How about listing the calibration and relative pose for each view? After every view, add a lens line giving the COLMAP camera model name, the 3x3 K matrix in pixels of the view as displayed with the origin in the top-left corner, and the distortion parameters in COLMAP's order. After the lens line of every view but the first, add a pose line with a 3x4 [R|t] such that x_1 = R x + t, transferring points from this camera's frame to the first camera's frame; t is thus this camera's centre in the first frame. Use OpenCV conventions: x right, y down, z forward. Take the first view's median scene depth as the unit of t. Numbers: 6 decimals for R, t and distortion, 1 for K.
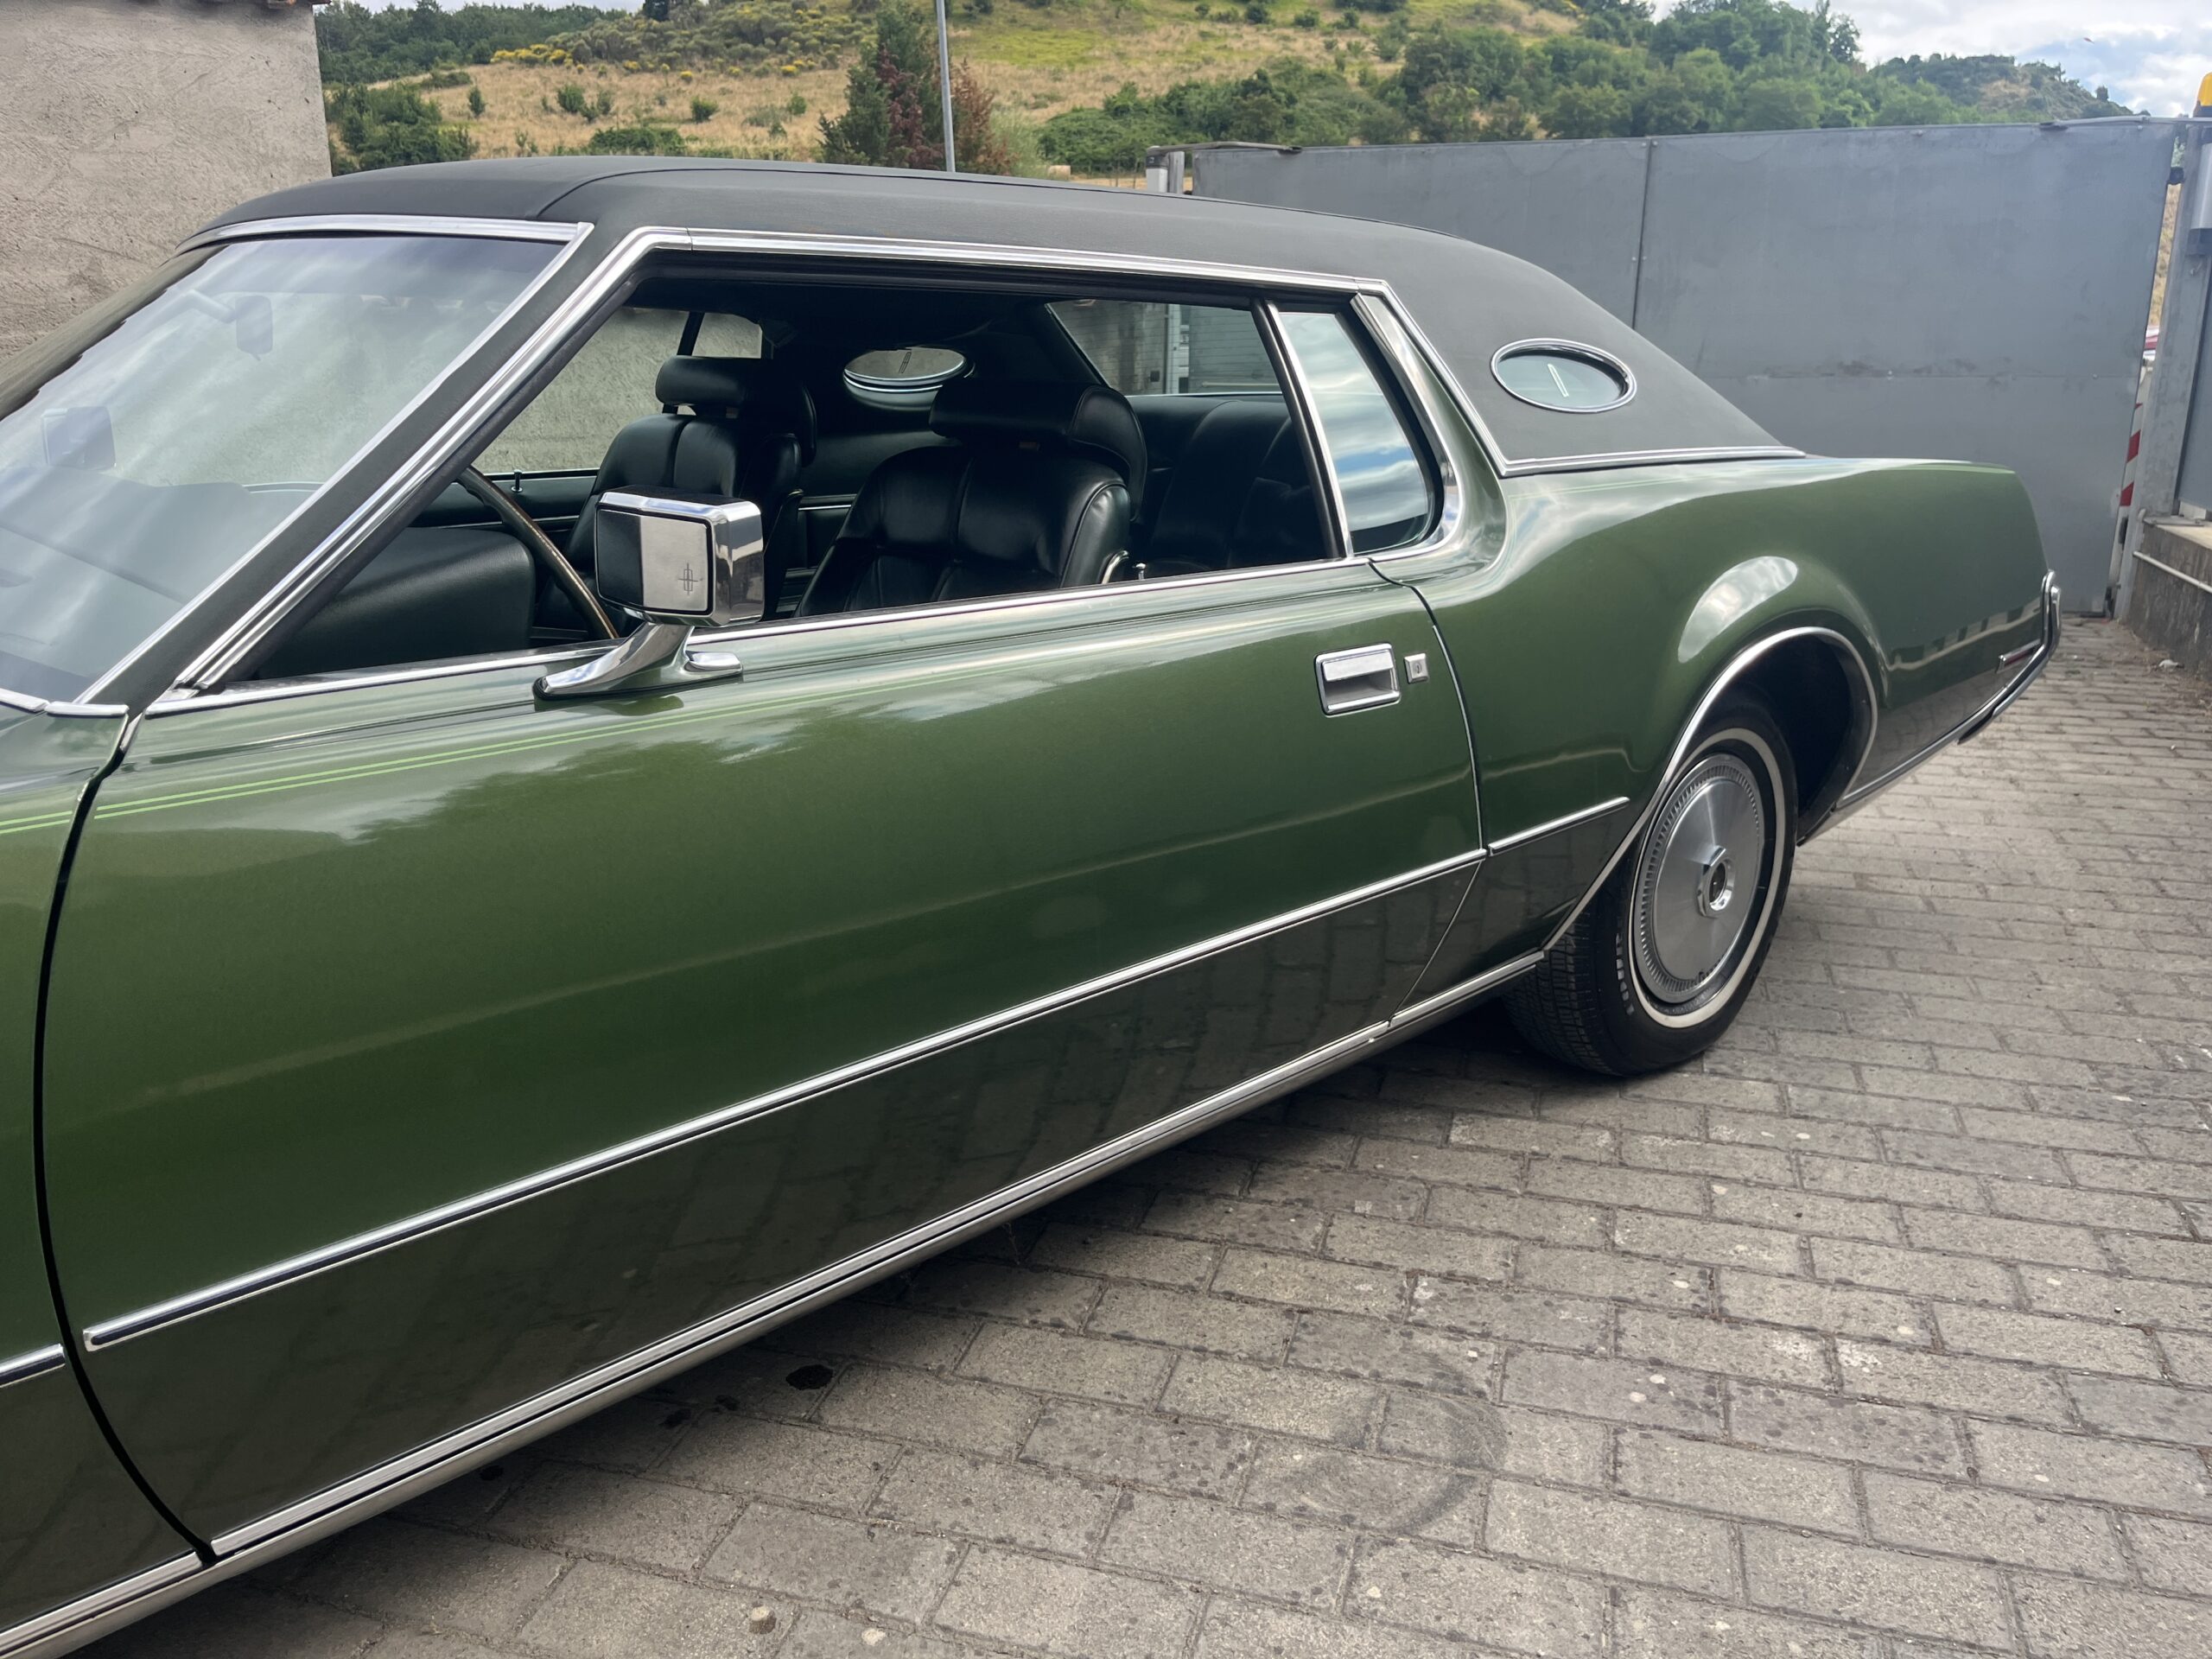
lens RADIAL K [[1706.5, 0, 1108.9], [0, 1706.5, 832.1], [0, 0, 1]] dist [0.046146, -0.074252]
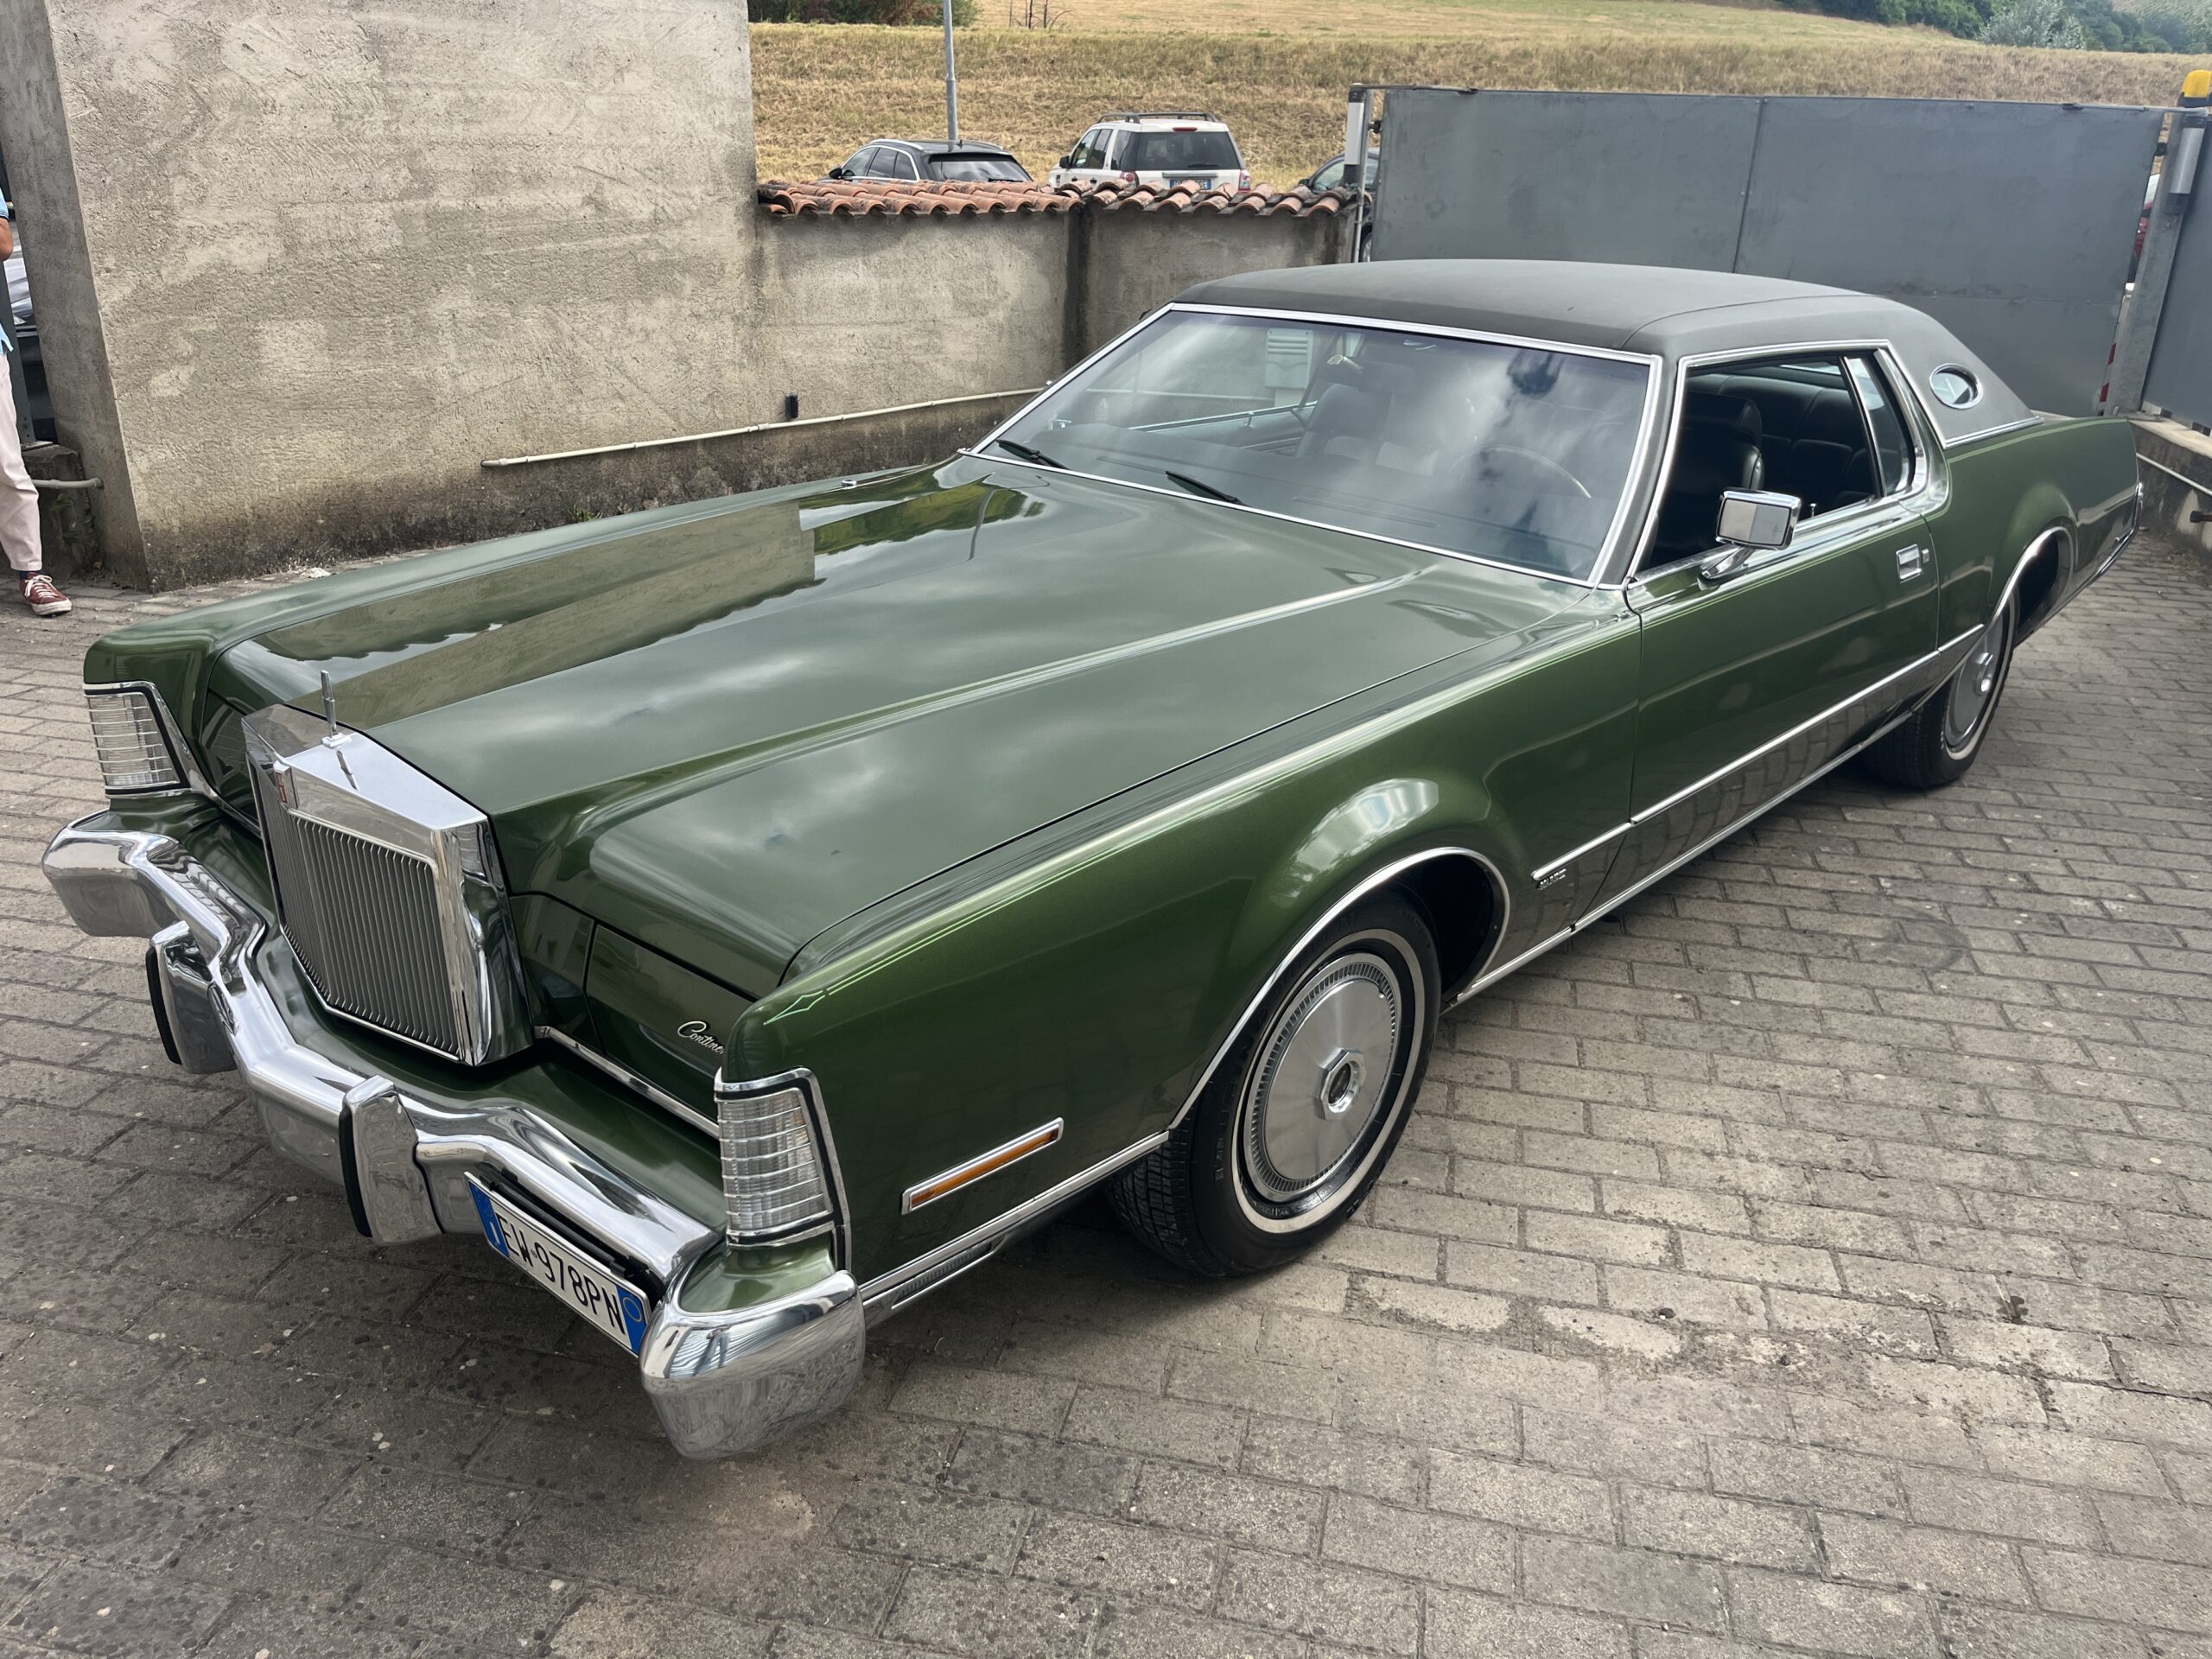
lens RADIAL K [[1706.5, 0, 1098.2], [0, 1706.5, 842.7], [0, 0, 1]] dist [0.046146, -0.074252]
pose [[0.996792, -0.003432, 0.079966, -0.684424], [-0.005205, 0.994185, 0.107556, 0.016112], [-0.079870, -0.107627, 0.990978, -0.670202]]
